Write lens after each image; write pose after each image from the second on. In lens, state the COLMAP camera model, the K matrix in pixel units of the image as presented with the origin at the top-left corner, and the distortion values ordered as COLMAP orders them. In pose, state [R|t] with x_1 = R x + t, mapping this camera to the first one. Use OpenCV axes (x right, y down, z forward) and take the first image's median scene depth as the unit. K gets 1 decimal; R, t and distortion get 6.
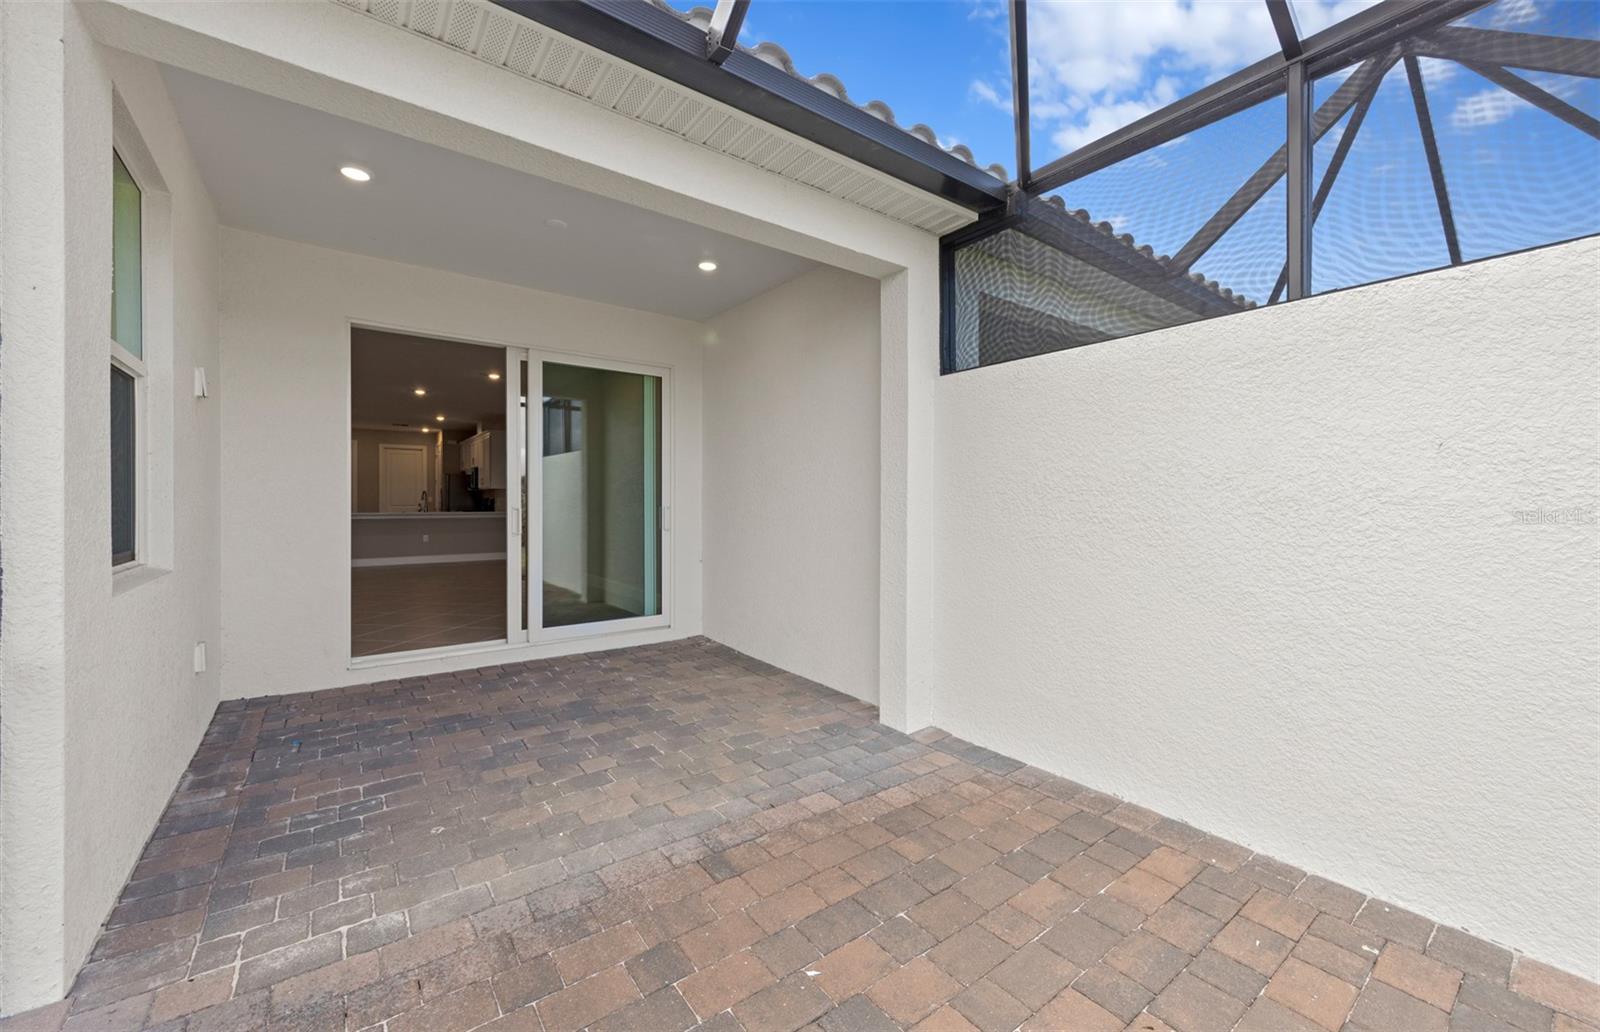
lens RADIAL K [[617.6, 0, 800.1], [0, 617.6, 507.4], [0, 0, 1]] dist [0.008442, -0.000197]
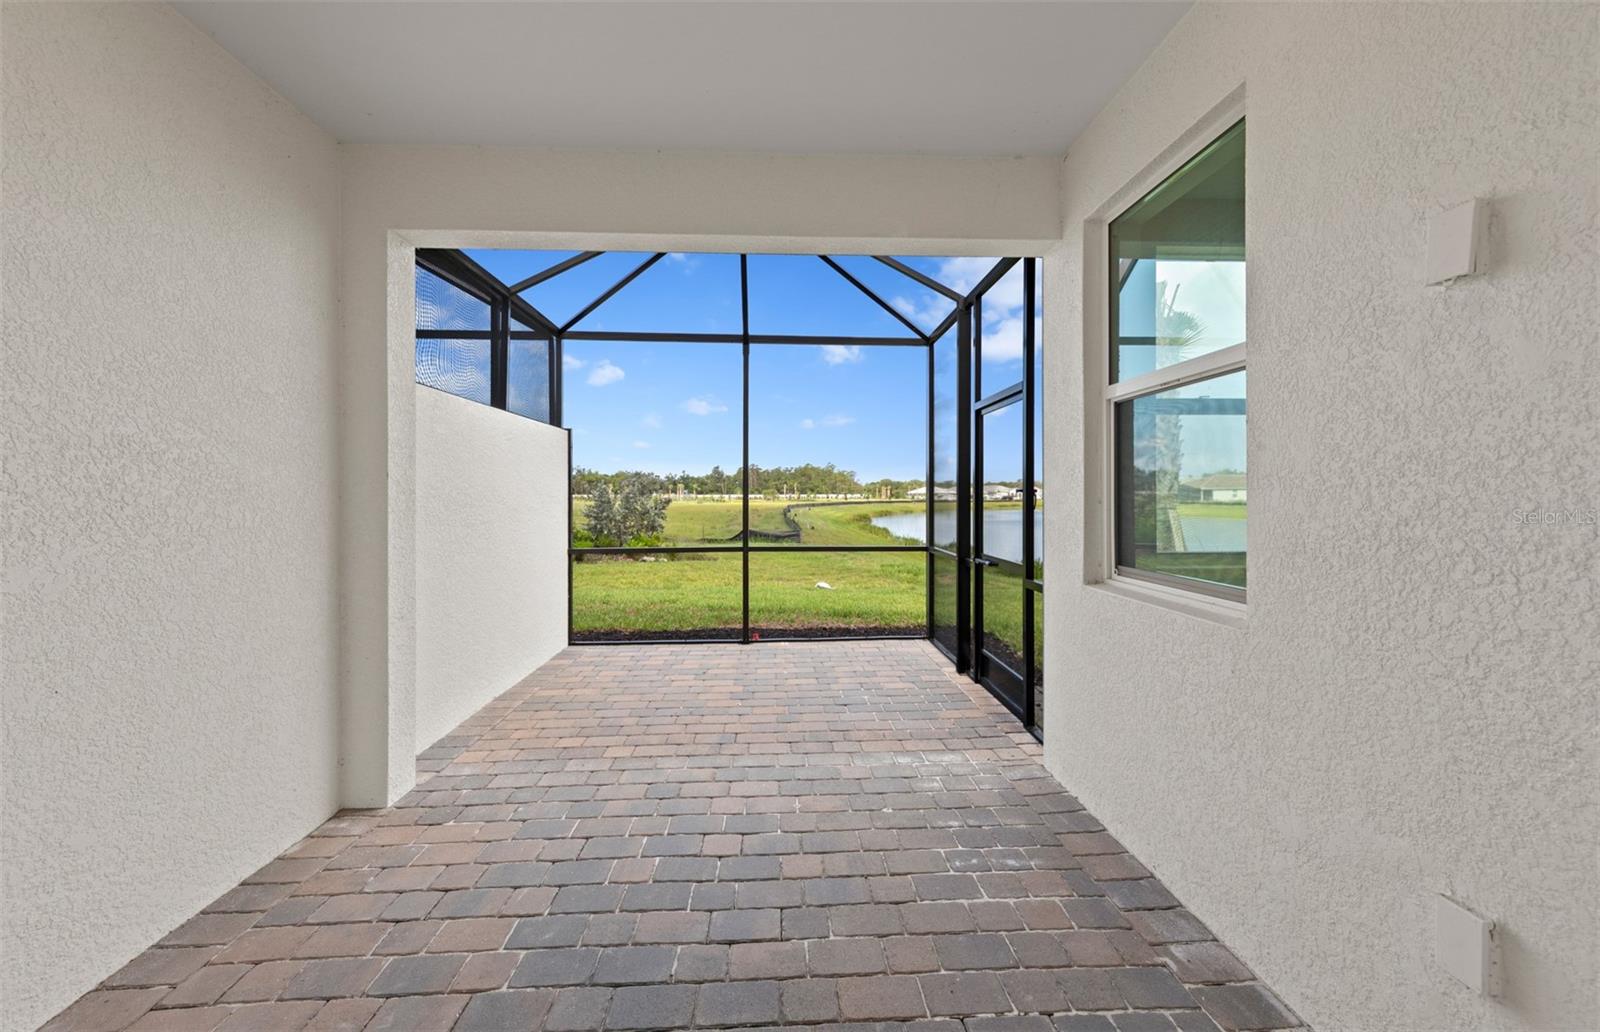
lens RADIAL K [[622.5, 0, 799.0], [0, 622.5, 495.8], [0, 0, 1]] dist [0.008675, -0.000456]
pose [[-0.825140, 0.000746, 0.564927, -0.944473], [0.005369, 0.999964, 0.006522, -0.051159], [-0.564902, 0.008415, -0.825115, 1.748198]]
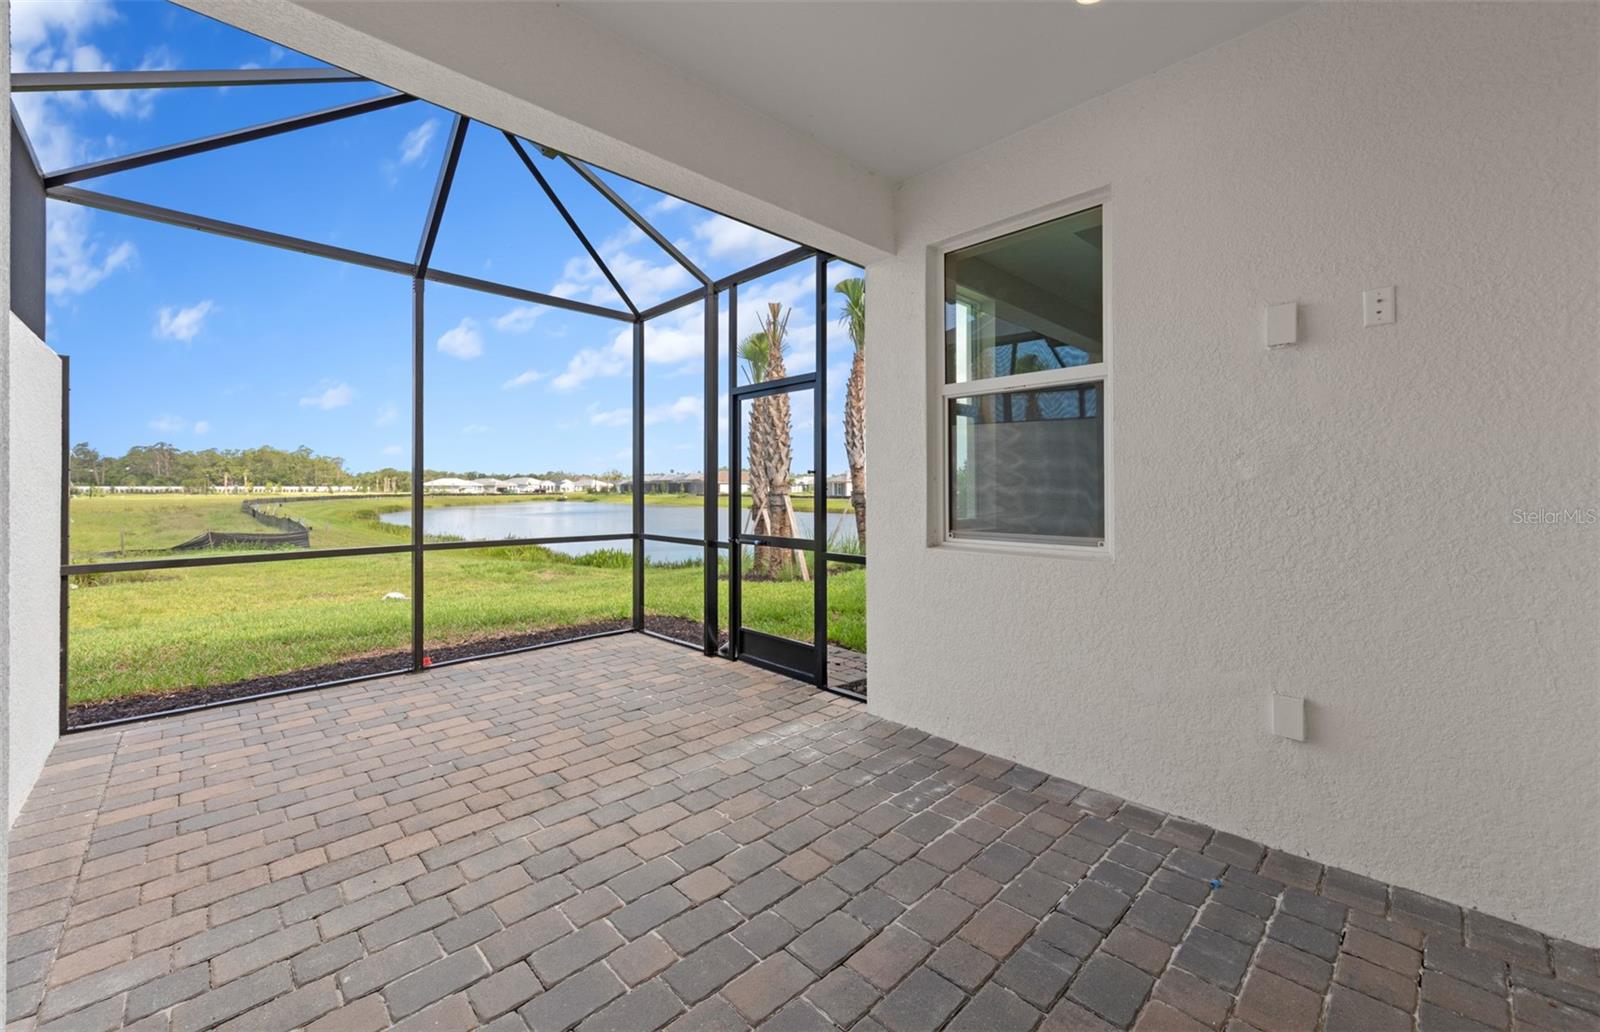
lens RADIAL K [[627.4, 0, 798.2], [0, 627.4, 484.4], [0, 0, 1]] dist [0.007623, -0.000595]
pose [[-0.992778, -0.001104, -0.119960, -0.374532], [-0.001240, 0.999999, 0.001061, -0.023298], [0.119959, 0.001202, -0.992778, 1.833400]]
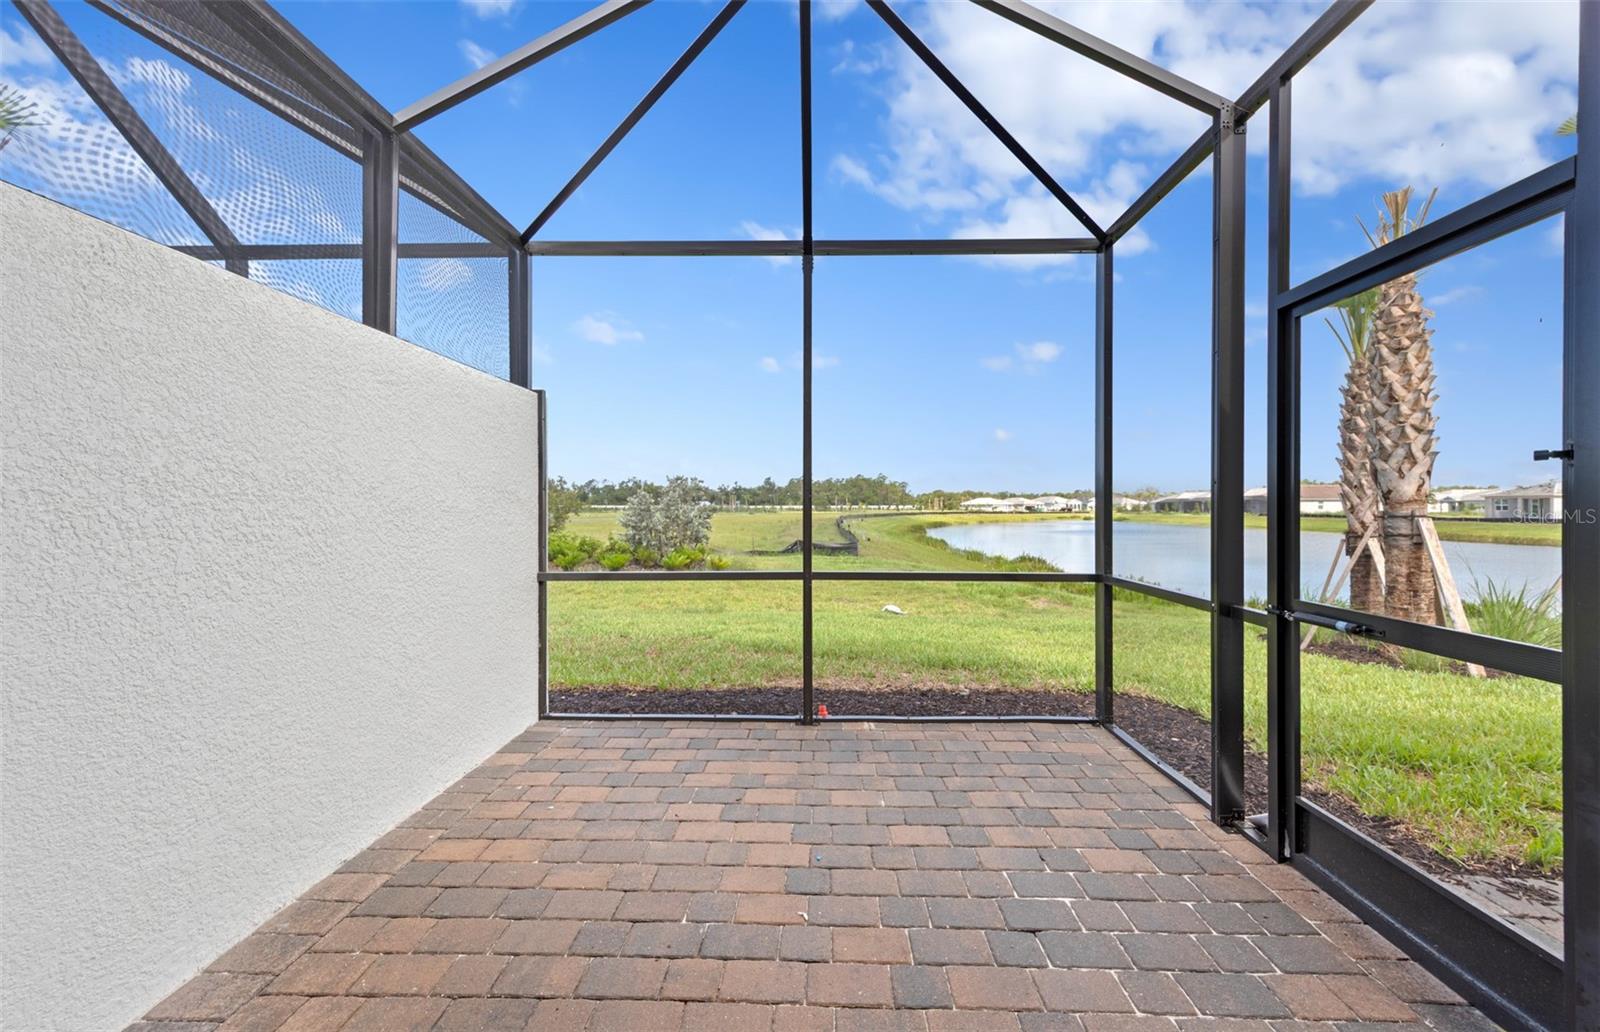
lens RADIAL K [[615.3, 0, 800.1], [0, 615.3, 509.9], [0, 0, 1]] dist [0.007877, -0.000366]
pose [[-0.777270, -0.002875, 0.629161, -0.425227], [0.004928, 0.999931, 0.010657, -0.014890], [-0.629148, 0.011384, -0.777202, 1.151655]]
